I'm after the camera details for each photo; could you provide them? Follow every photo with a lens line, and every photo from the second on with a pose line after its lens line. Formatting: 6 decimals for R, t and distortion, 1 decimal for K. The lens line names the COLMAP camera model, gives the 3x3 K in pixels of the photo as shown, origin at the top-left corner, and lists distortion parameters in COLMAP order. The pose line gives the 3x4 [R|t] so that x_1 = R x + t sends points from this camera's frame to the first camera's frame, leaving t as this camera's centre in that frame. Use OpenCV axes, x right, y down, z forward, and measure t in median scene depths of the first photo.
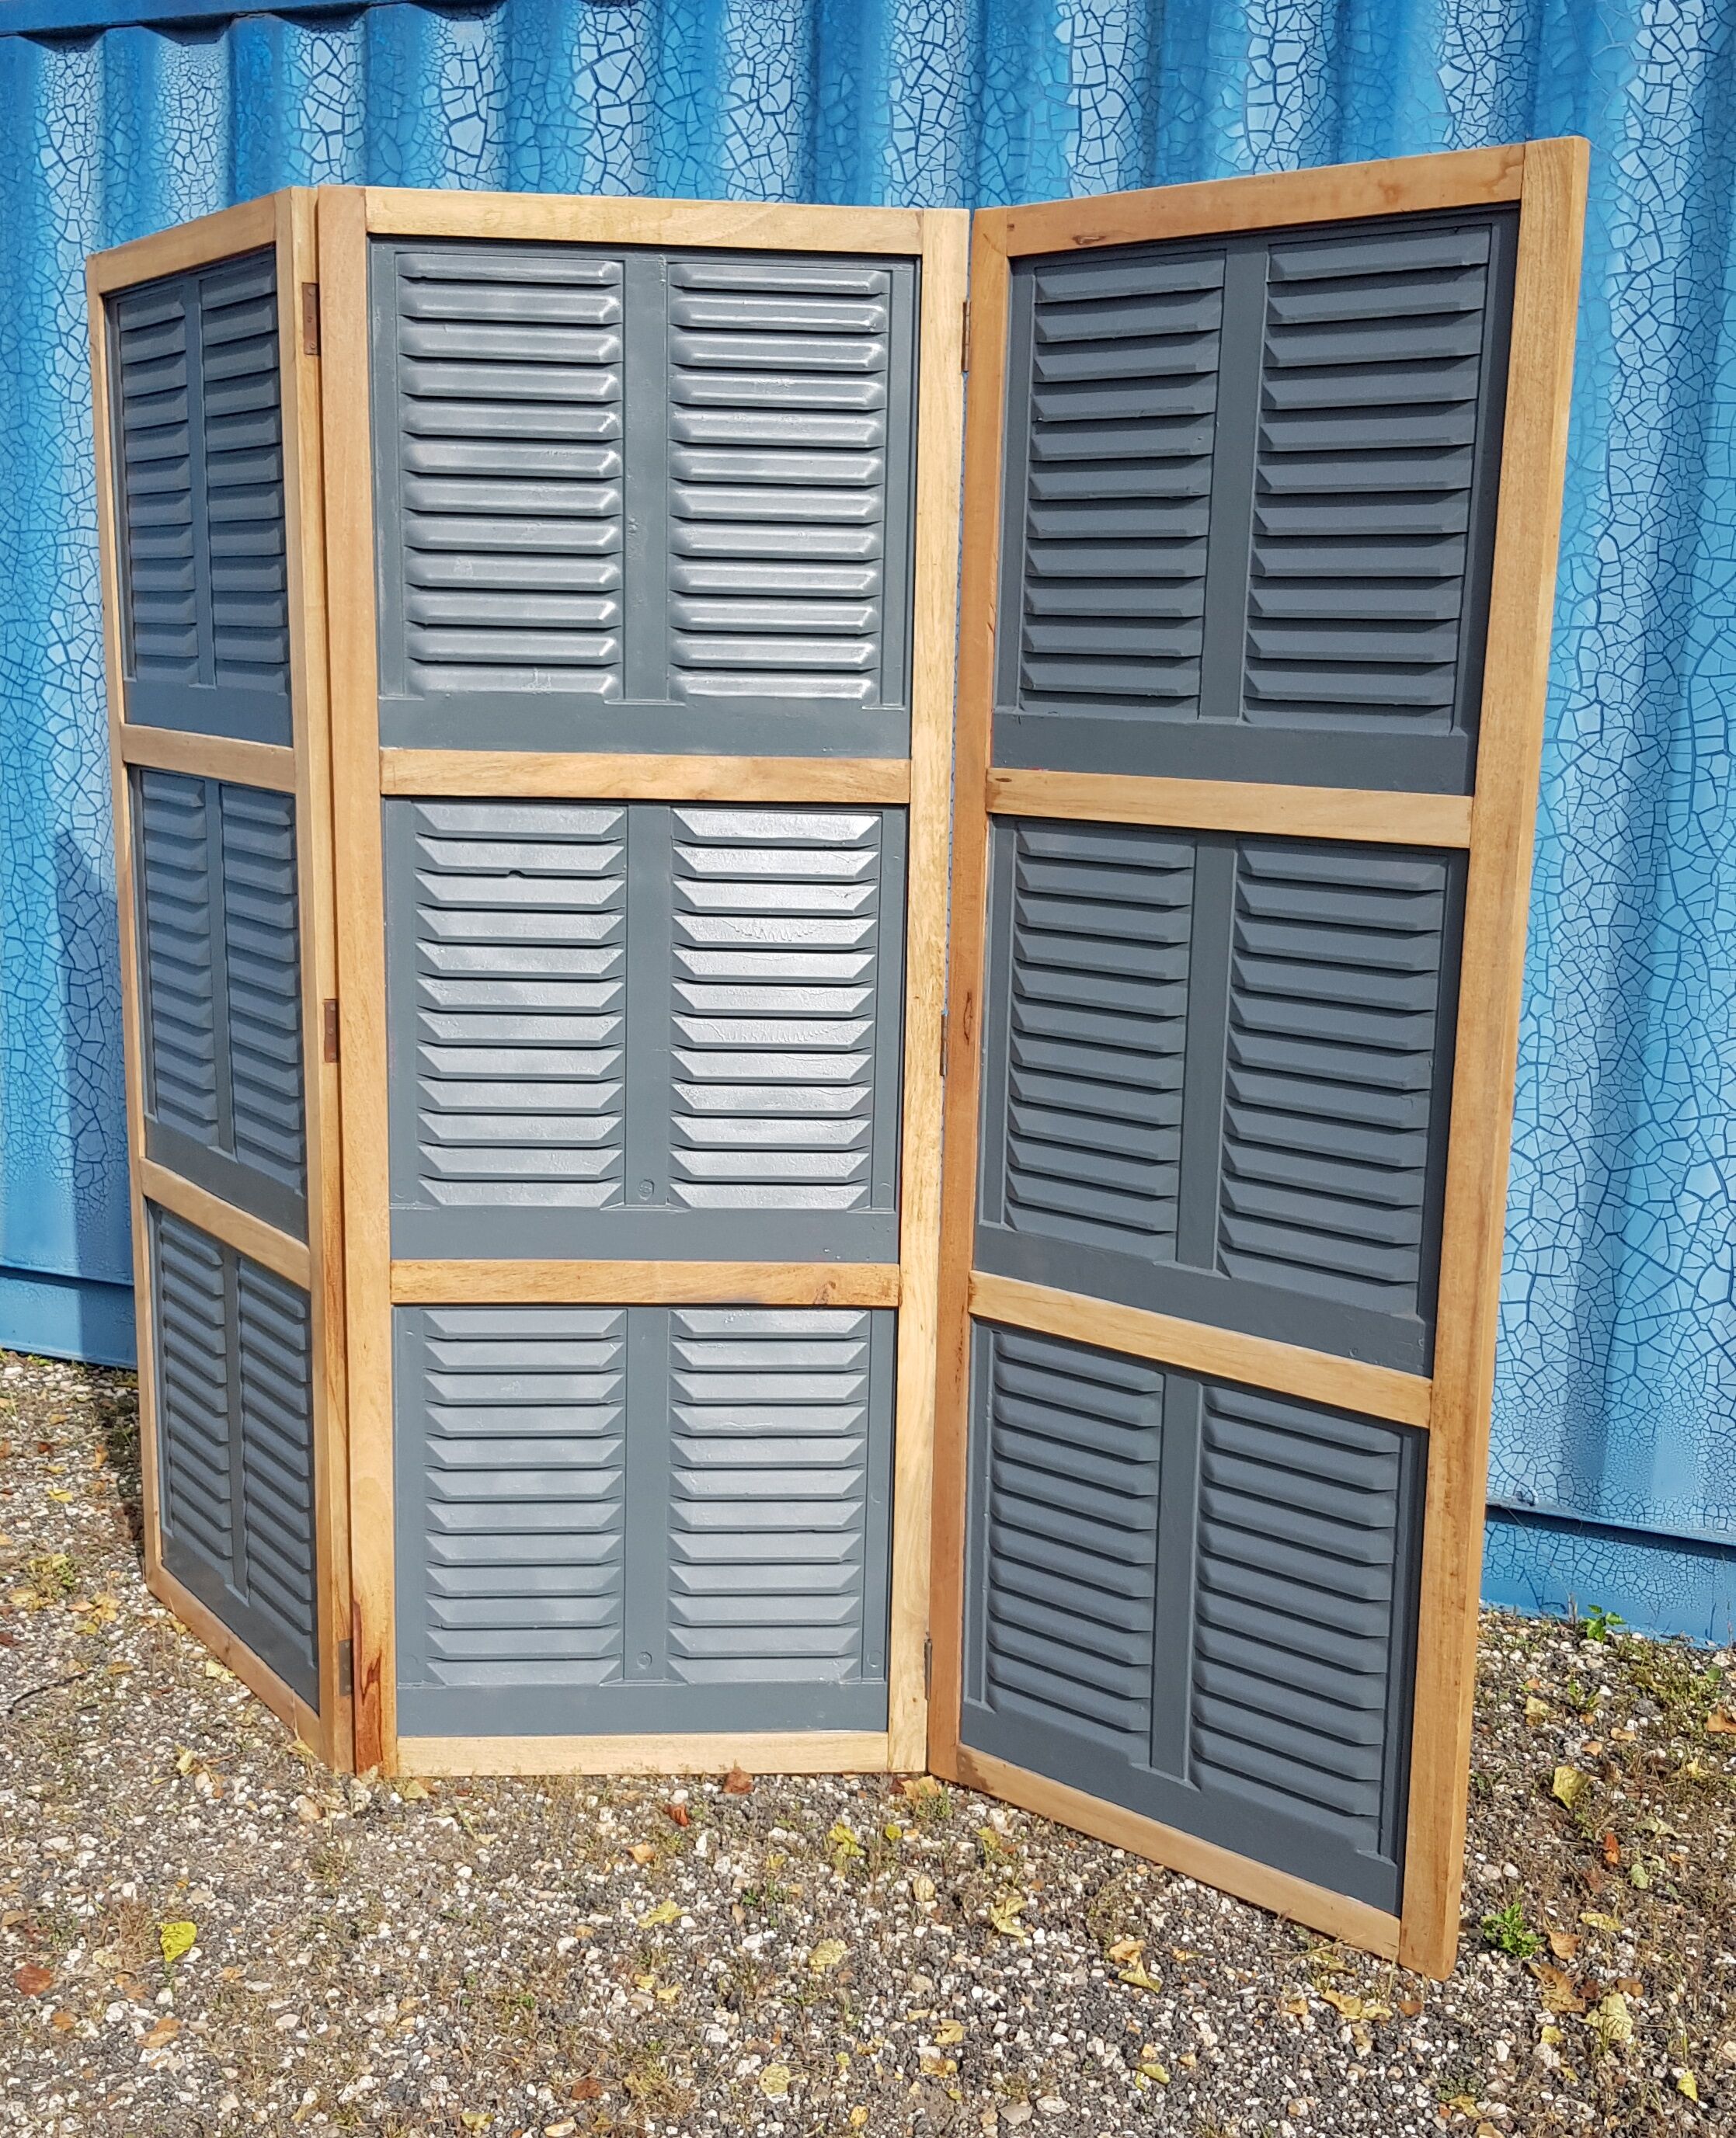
lens RADIAL K [[2458.5, 0, 831.6], [0, 2458.5, 1100.9], [0, 0, 1]] dist [0.013969, 0.000000]
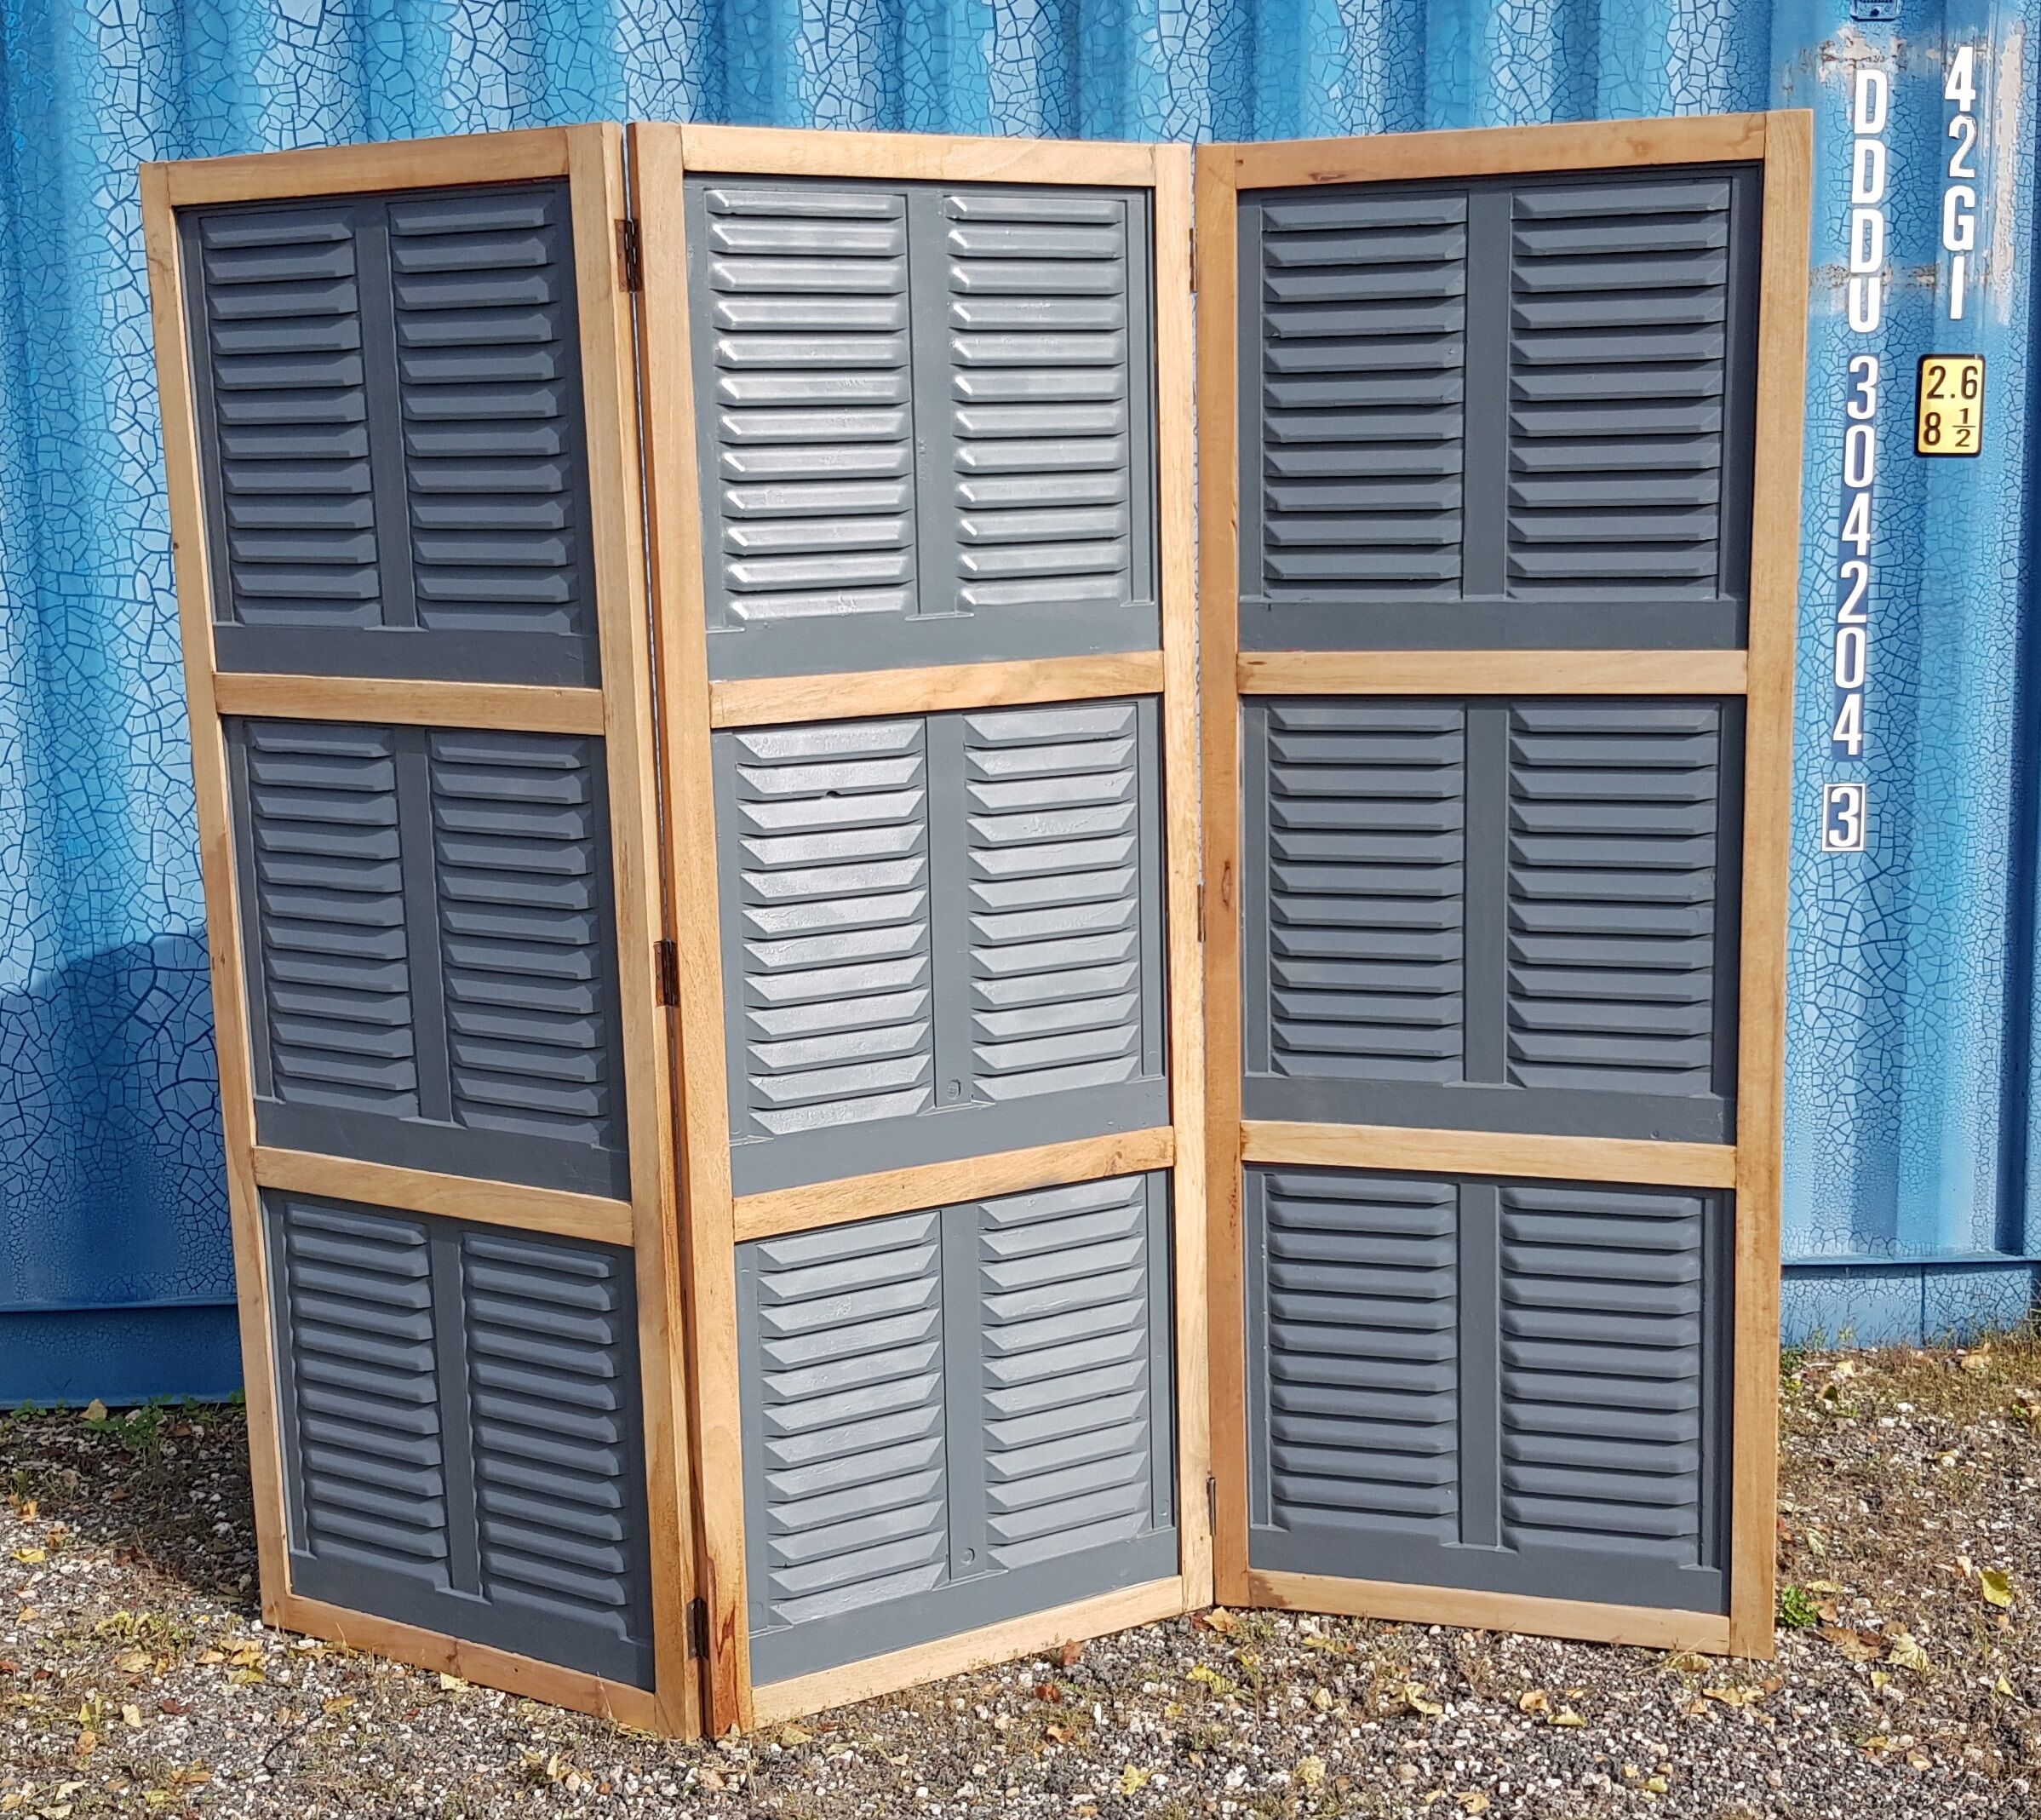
lens RADIAL K [[2659.3, 0, 1027.5], [0, 2659.3, 872.9], [0, 0, 1]] dist [0.034930, 0.000000]
pose [[0.903438, -0.112633, 0.413659, -0.407583], [0.121806, 0.992545, 0.004230, -0.044381], [-0.411052, 0.046564, 0.910422, -0.016295]]
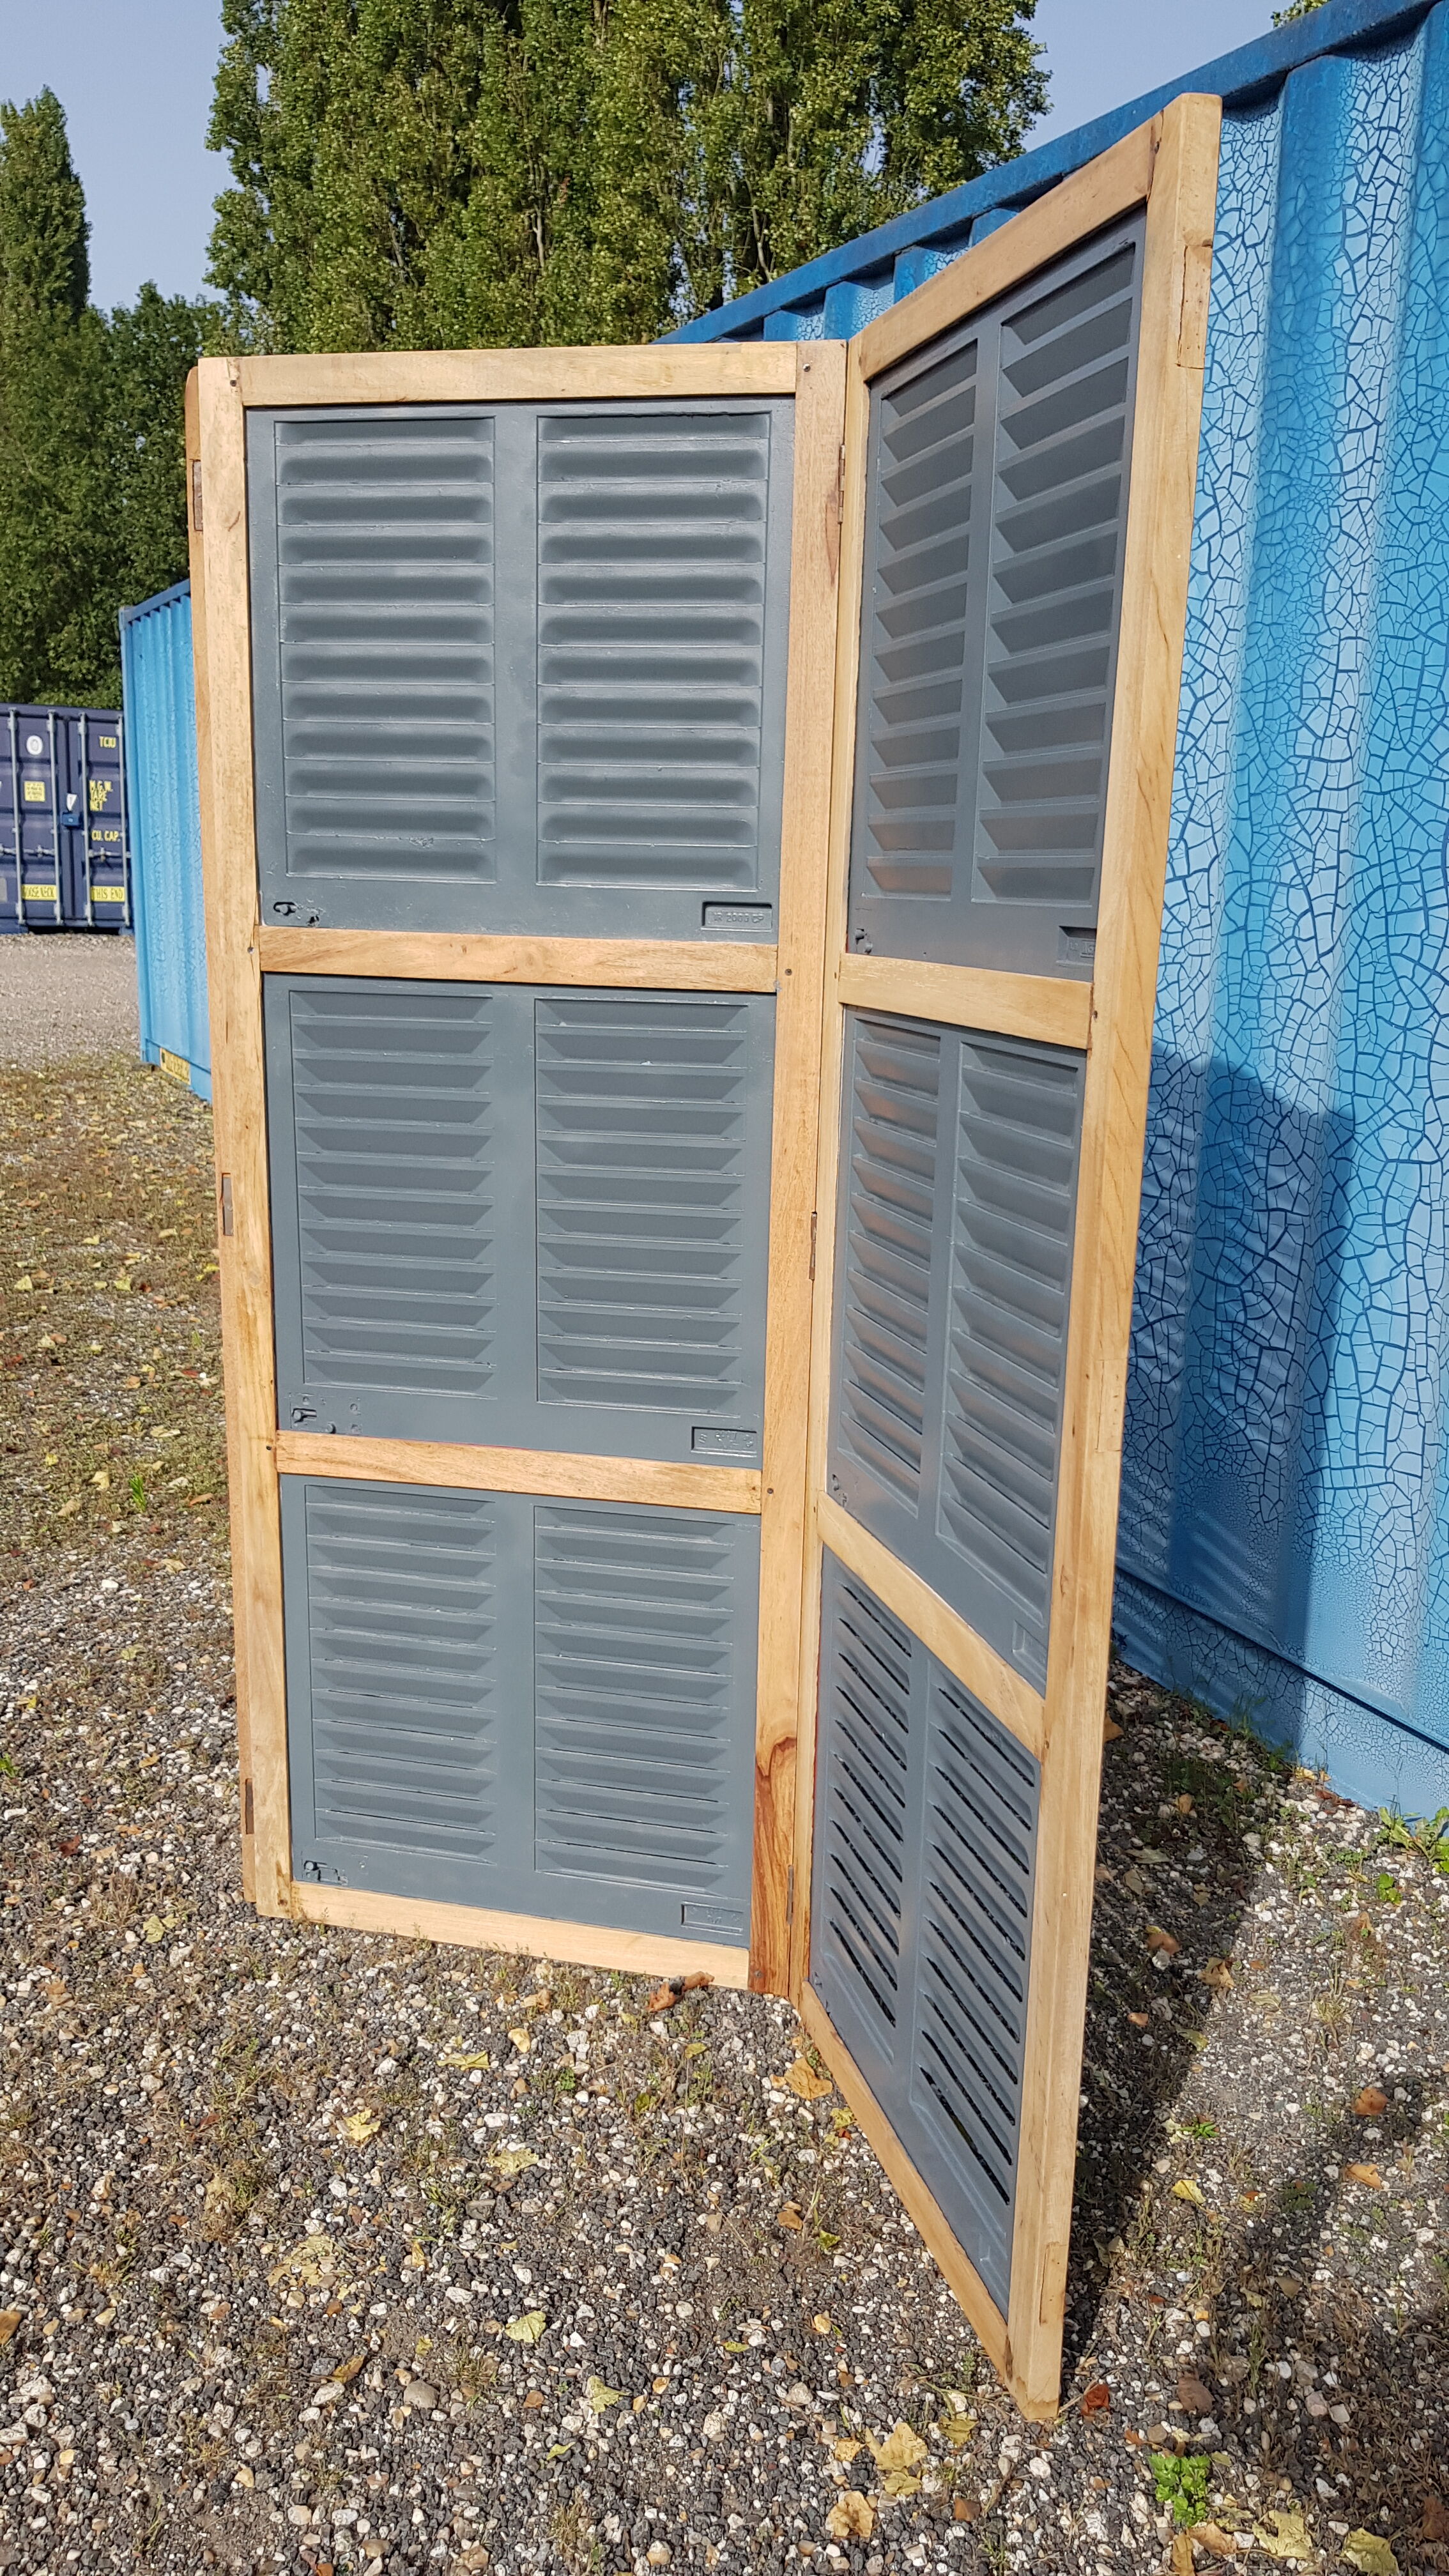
lens RADIAL K [[2016.9, 0, 712.1], [0, 2016.9, 1303.9], [0, 0, 1]] dist [0.039661, -0.087399]
pose [[0.746816, 0.129767, -0.652247, 0.404663], [-0.106905, 0.991448, 0.074847, -0.045339], [0.656382, 0.013831, 0.754302, 0.325029]]
